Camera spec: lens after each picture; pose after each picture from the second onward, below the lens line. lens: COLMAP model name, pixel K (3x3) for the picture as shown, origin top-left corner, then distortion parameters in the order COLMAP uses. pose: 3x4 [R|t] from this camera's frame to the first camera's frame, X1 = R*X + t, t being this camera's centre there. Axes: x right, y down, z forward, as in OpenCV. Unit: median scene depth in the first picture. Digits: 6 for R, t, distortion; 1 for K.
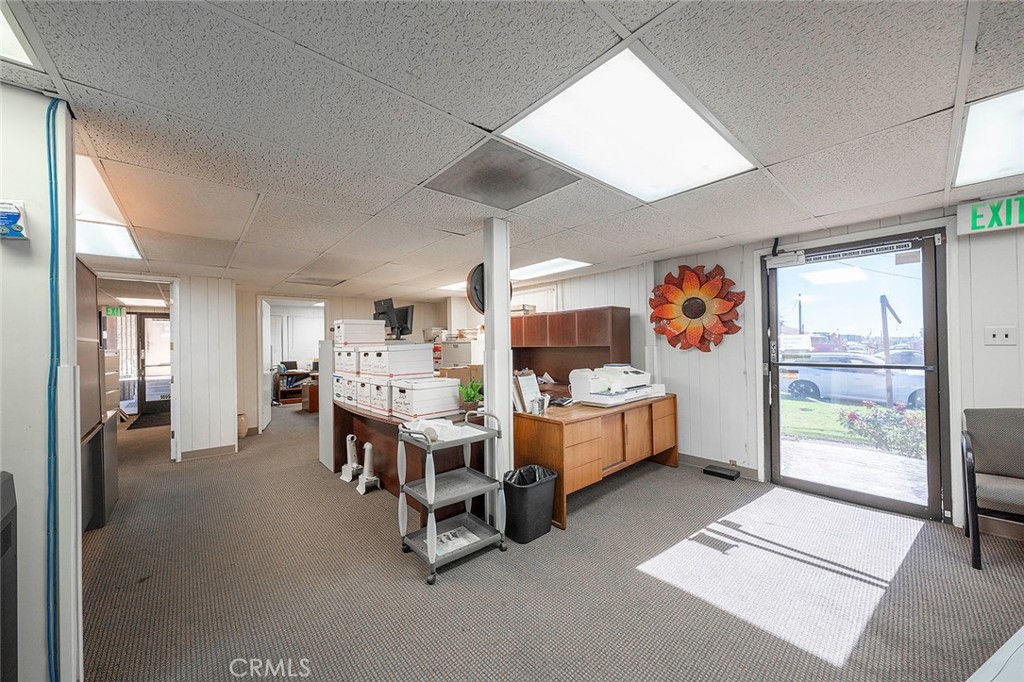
lens RADIAL K [[376.2, 0, 512.0], [0, 376.2, 341.0], [0, 0, 1]] dist [-0.001293, -0.000119]
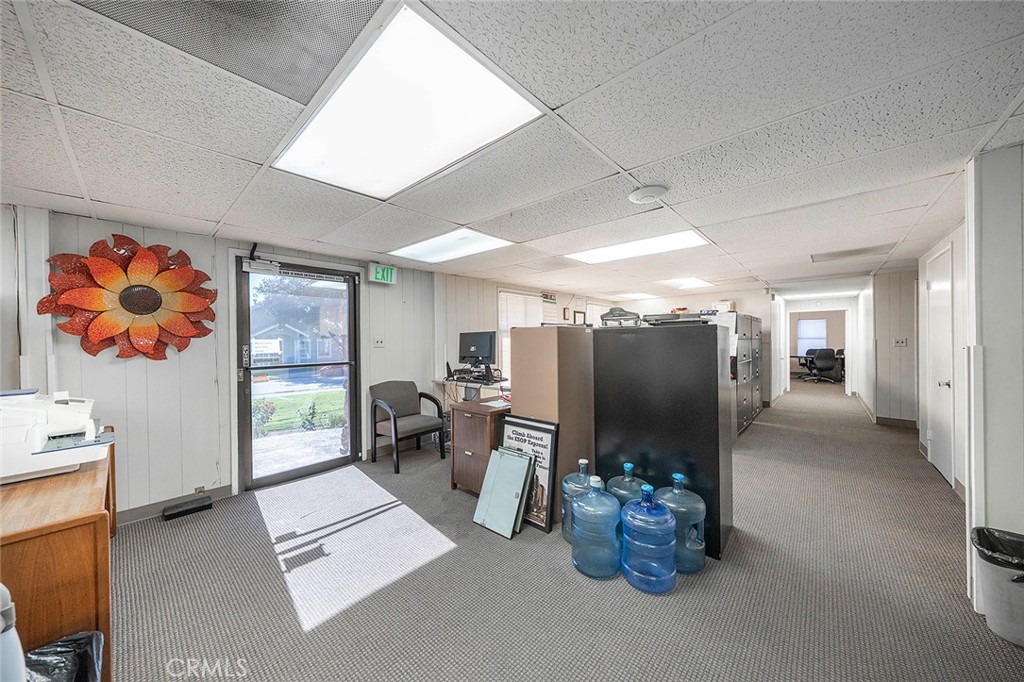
lens RADIAL K [[344.5, 0, 512.0], [0, 344.5, 341.0], [0, 0, 1]] dist [-0.000425, 0.000043]
pose [[-0.121093, 0.014561, 0.992534, -0.284769], [0.005504, 0.999887, -0.013998, 0.004999], [-0.992626, 0.003768, -0.121159, 0.422635]]
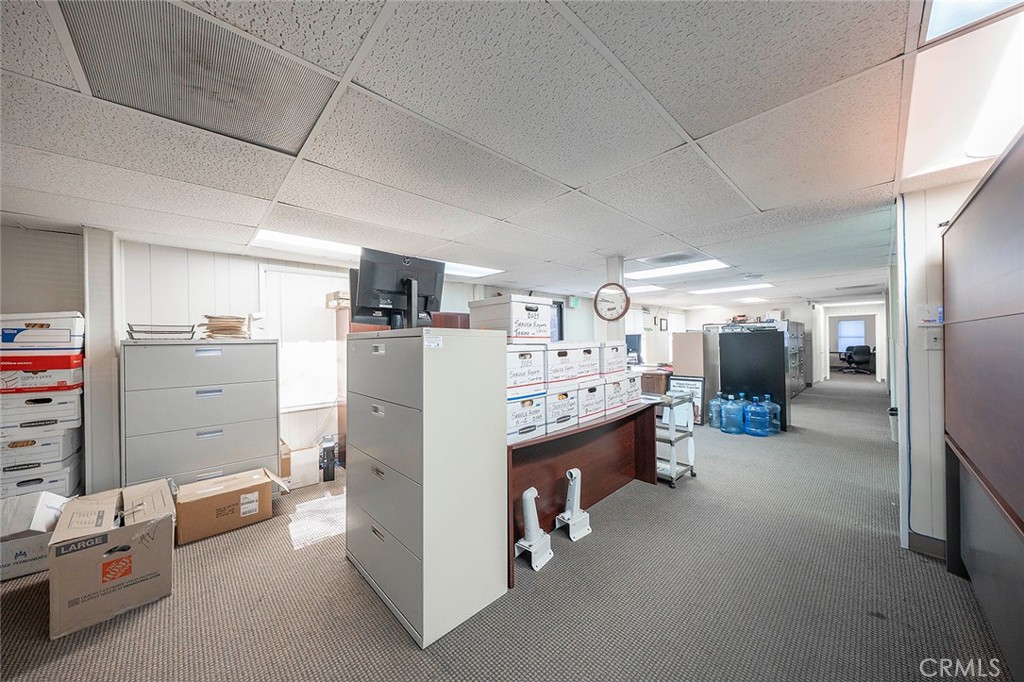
lens RADIAL K [[344.5, 0, 512.0], [0, 344.5, 341.0], [0, 0, 1]] dist [-0.000425, 0.000043]
pose [[-0.042109, 0.018854, 0.998935, -1.098735], [0.010840, 0.999772, -0.018413, 0.024194], [-0.999054, 0.010053, -0.042304, 1.171977]]
